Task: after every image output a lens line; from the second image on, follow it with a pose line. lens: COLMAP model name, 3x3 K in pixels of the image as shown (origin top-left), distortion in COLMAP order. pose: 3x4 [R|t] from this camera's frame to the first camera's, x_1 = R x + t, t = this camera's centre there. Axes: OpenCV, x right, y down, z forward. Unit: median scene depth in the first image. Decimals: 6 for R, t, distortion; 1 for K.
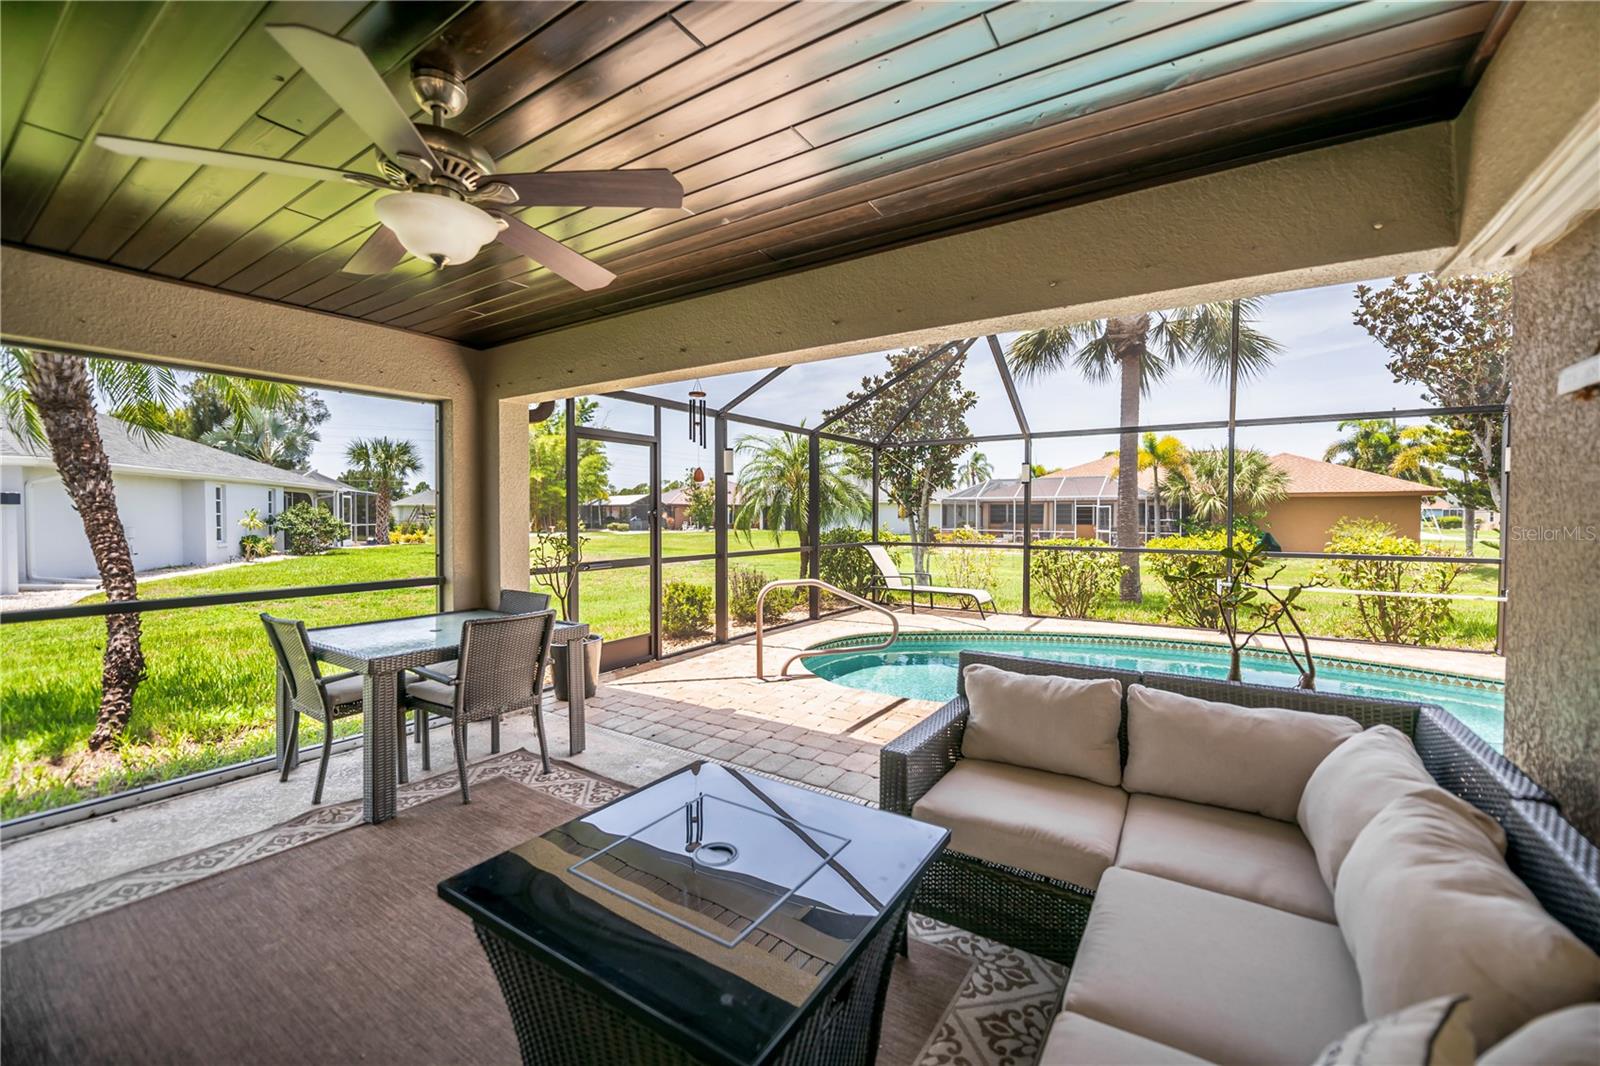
lens RADIAL K [[642.6, 0, 799.2], [0, 642.6, 518.6], [0, 0, 1]] dist [-0.016110, -0.002133]
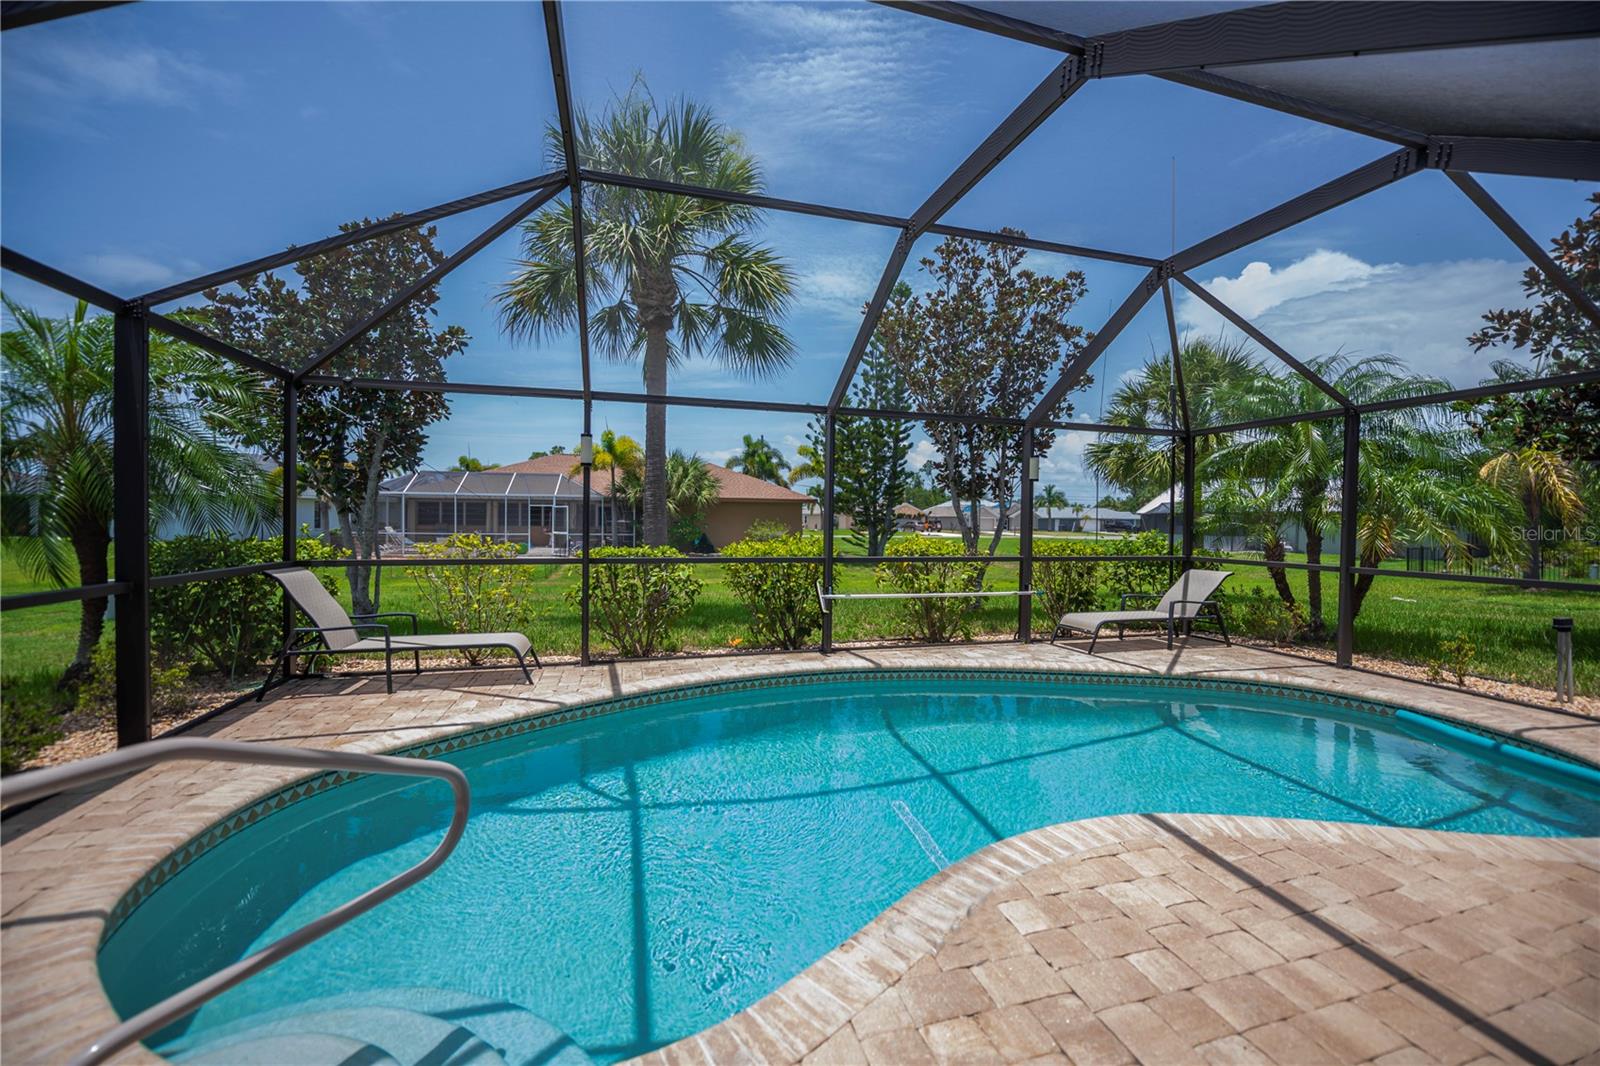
lens RADIAL K [[642.6, 0, 801.6], [0, 642.6, 524.8], [0, 0, 1]] dist [-0.016110, -0.002133]
pose [[0.654134, -0.000731, 0.756378, -0.000331], [-0.005631, 0.999967, 0.005836, 0.001334], [-0.756358, -0.008076, 0.654108, 0.404595]]
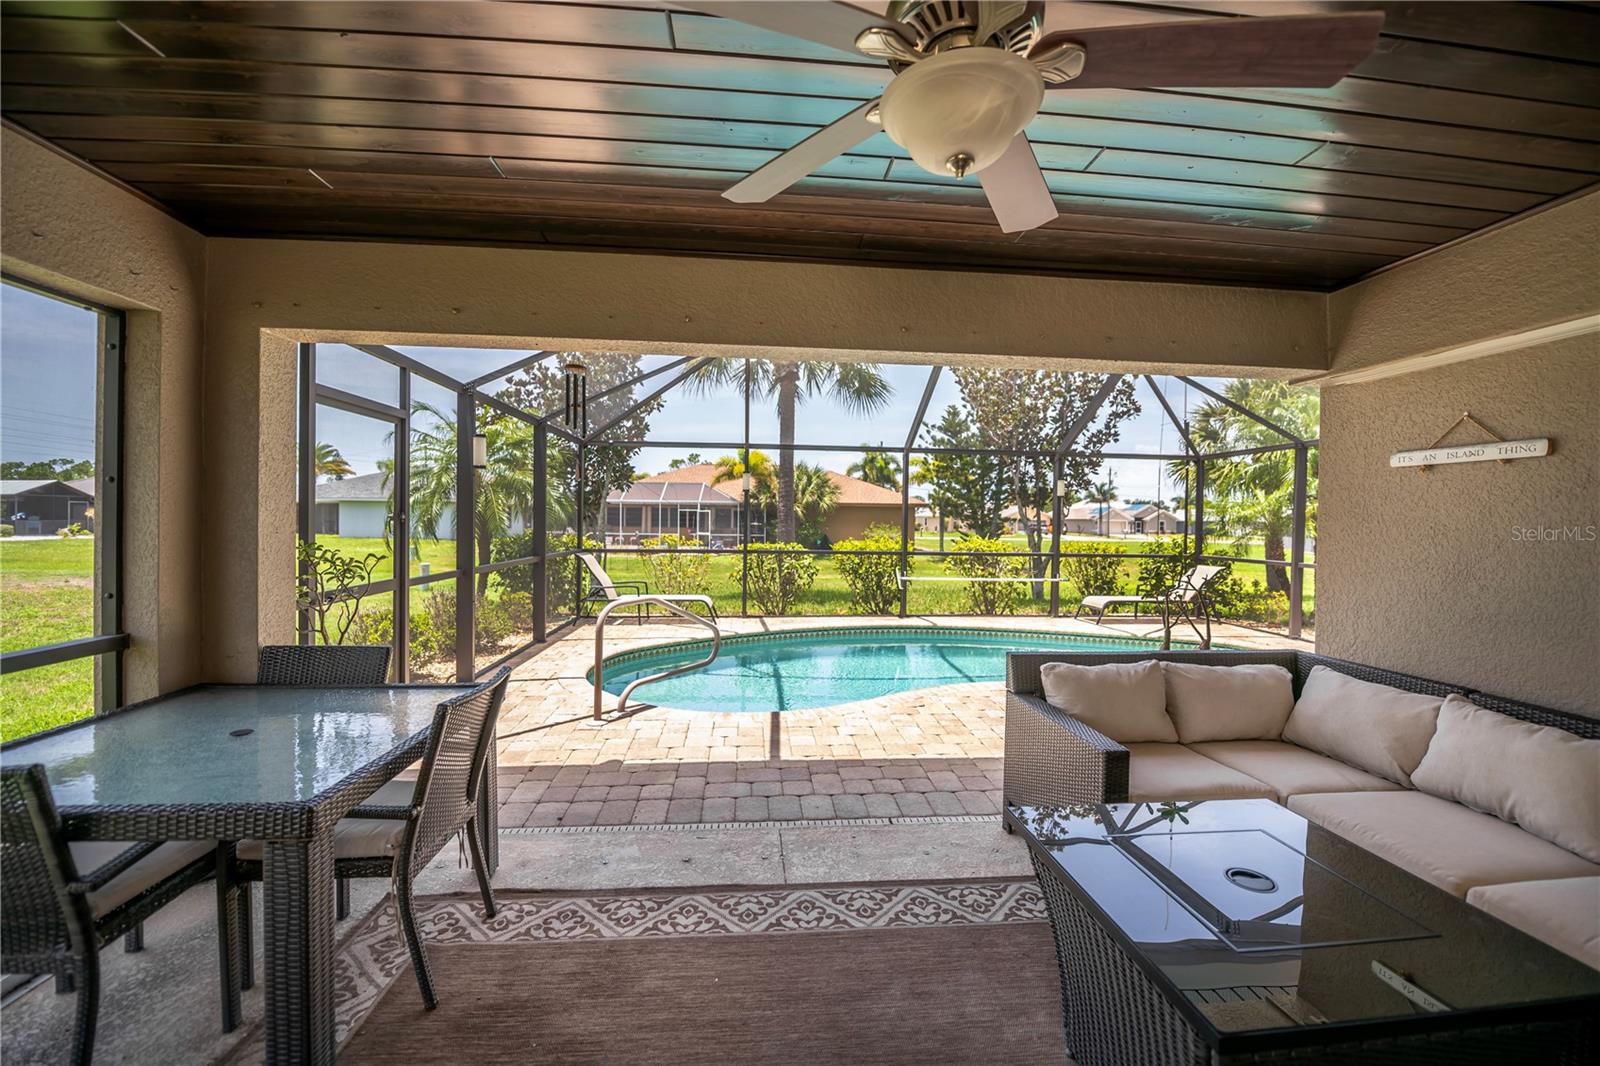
lens RADIAL K [[642.6, 0, 805.4], [0, 642.6, 523.2], [0, 0, 1]] dist [-0.016110, -0.002133]
pose [[0.782487, 0.005587, 0.622642, -0.227961], [-0.008872, 0.999958, 0.002178, -0.005376], [-0.622604, -0.007229, 0.782504, 0.116804]]
